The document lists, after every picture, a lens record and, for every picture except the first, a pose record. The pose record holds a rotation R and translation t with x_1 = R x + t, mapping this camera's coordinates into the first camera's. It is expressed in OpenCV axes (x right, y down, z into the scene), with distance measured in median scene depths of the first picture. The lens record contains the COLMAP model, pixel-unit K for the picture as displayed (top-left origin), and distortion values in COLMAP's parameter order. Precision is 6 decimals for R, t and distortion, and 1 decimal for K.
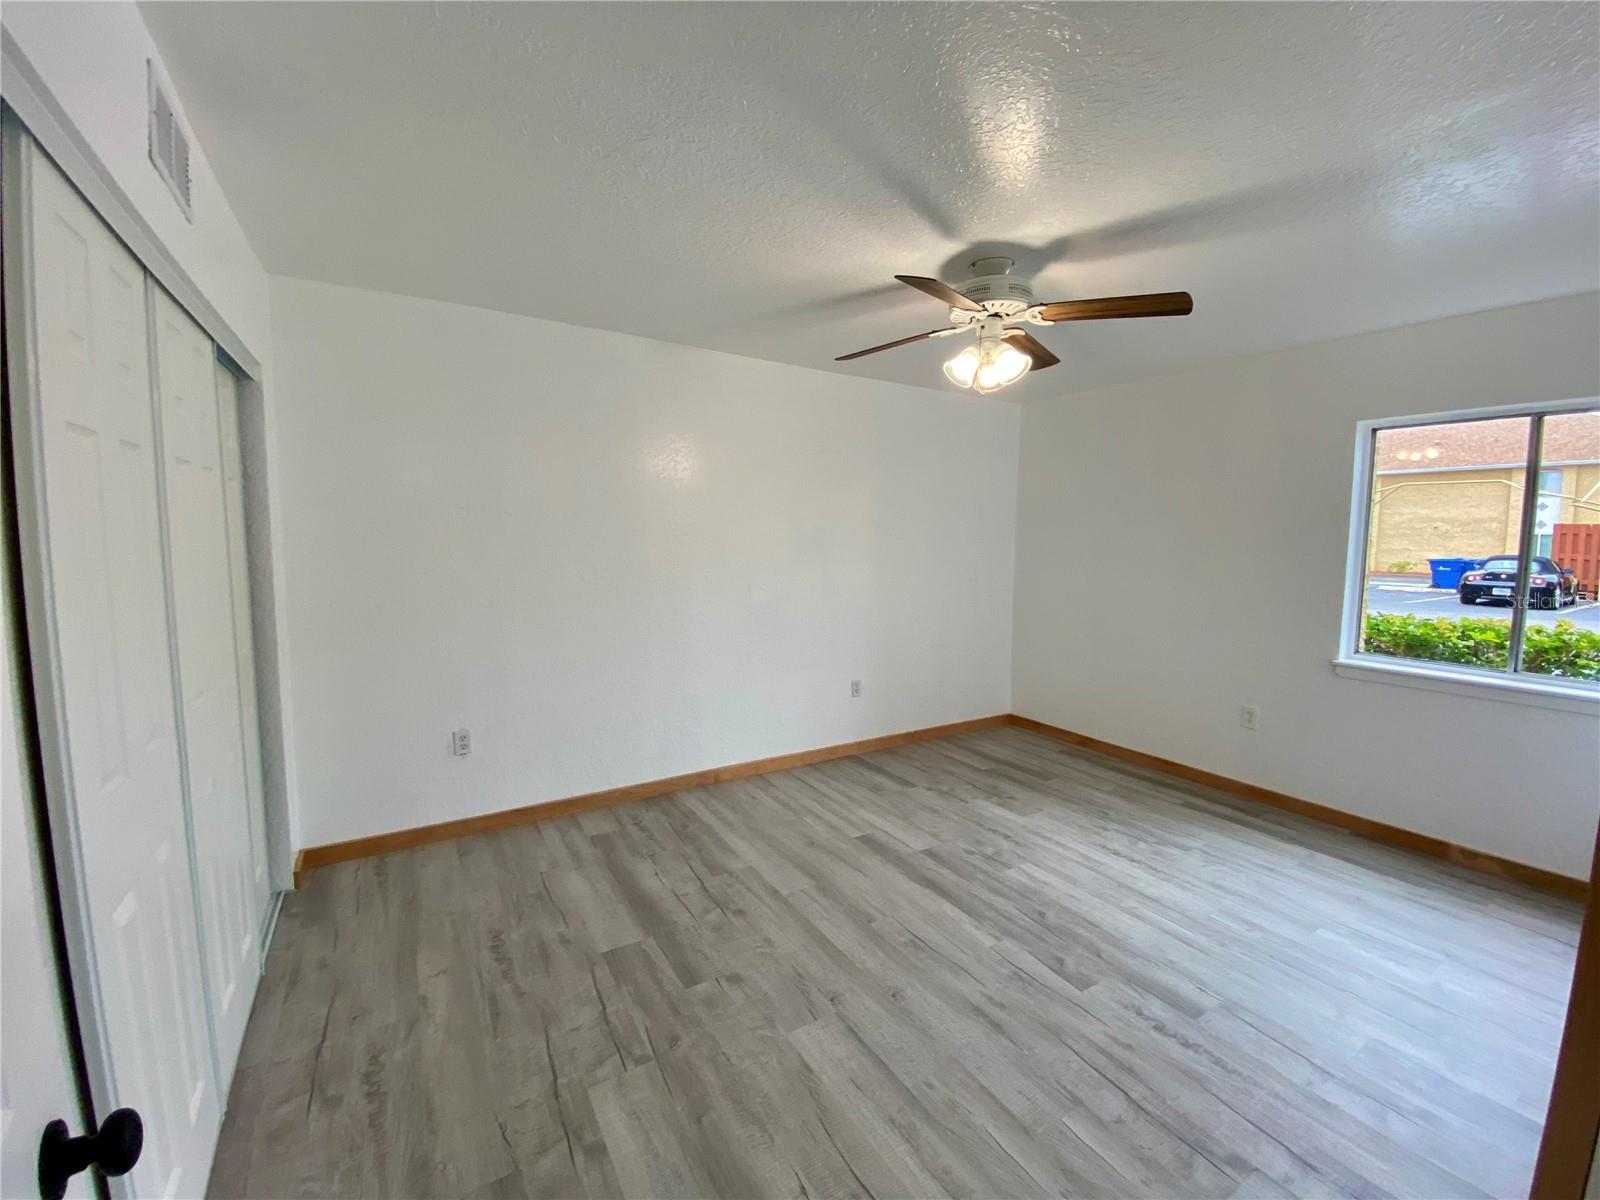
lens RADIAL K [[706.3, 0, 800.0], [0, 706.3, 600.0], [0, 0, 1]] dist [0.019345, -0.021726]
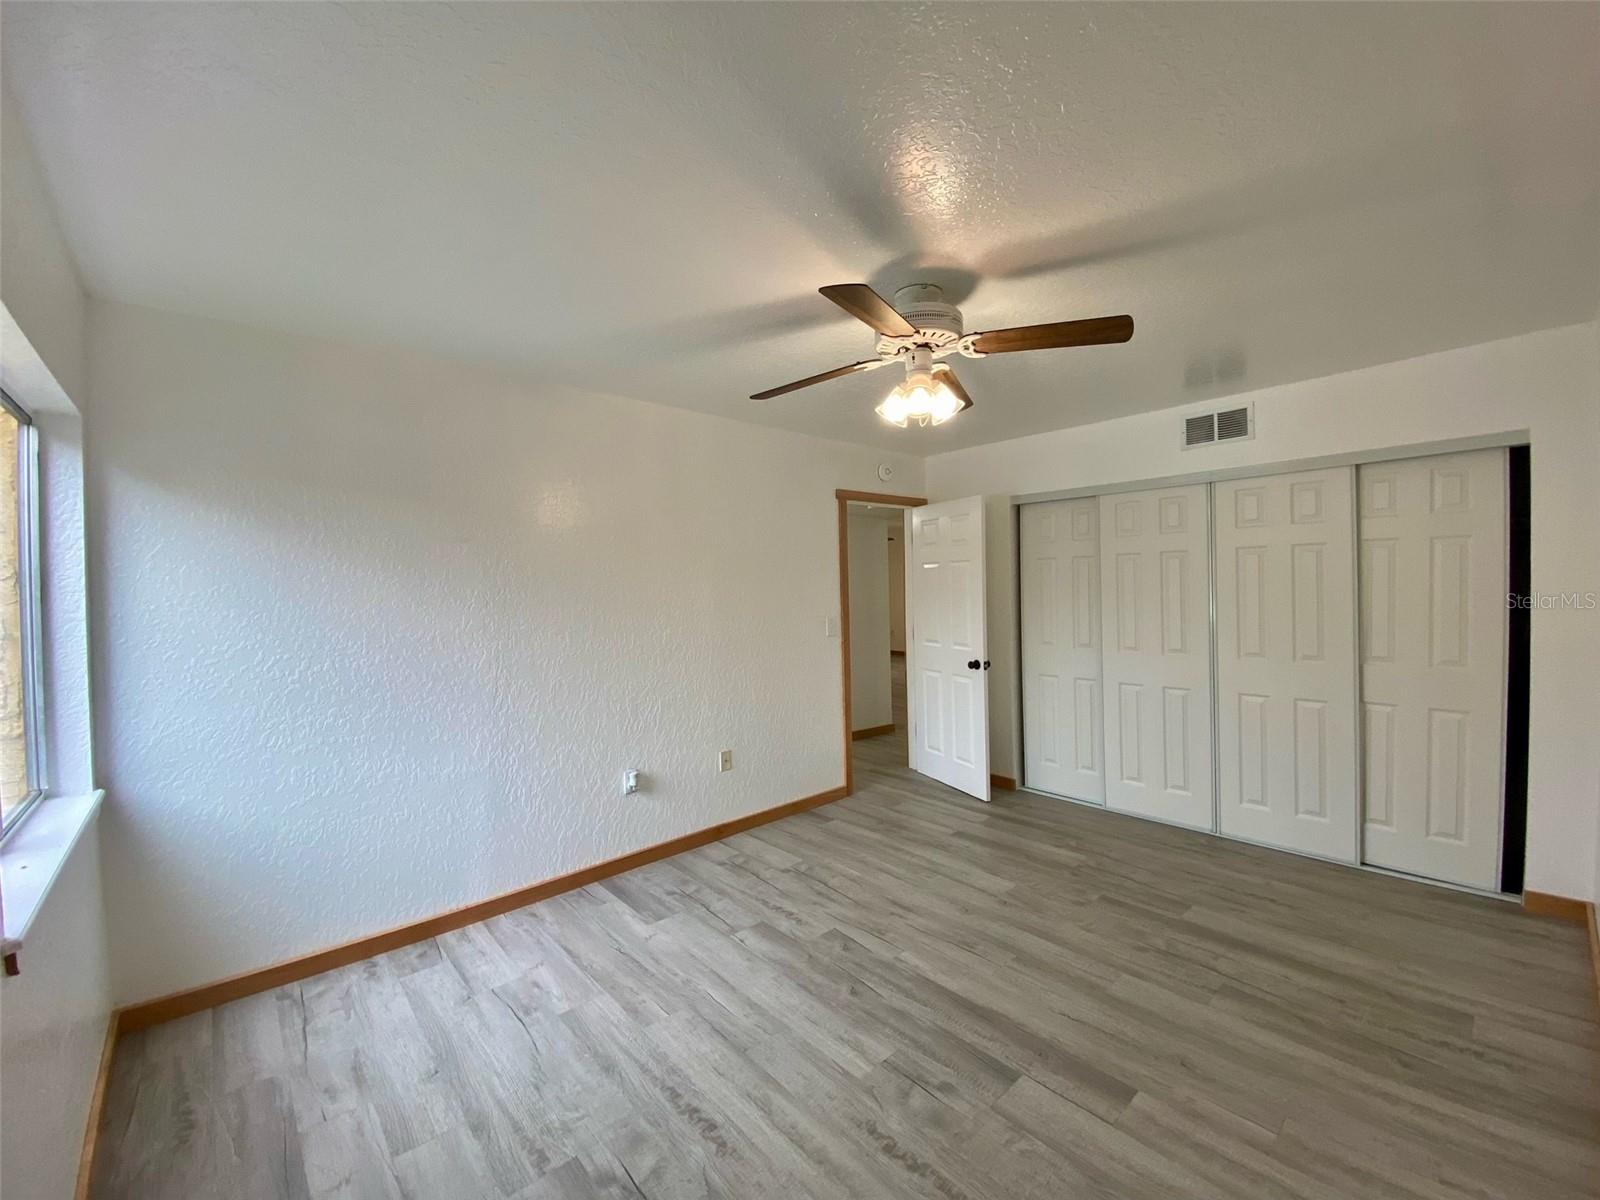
lens RADIAL K [[706.3, 0, 800.0], [0, 706.3, 600.0], [0, 0, 1]] dist [0.019345, -0.021726]
pose [[-0.987014, 0.010850, -0.160265, 0.556183], [-0.006988, 0.993871, 0.110325, -0.170512], [0.160480, 0.110013, -0.980889, 1.854049]]
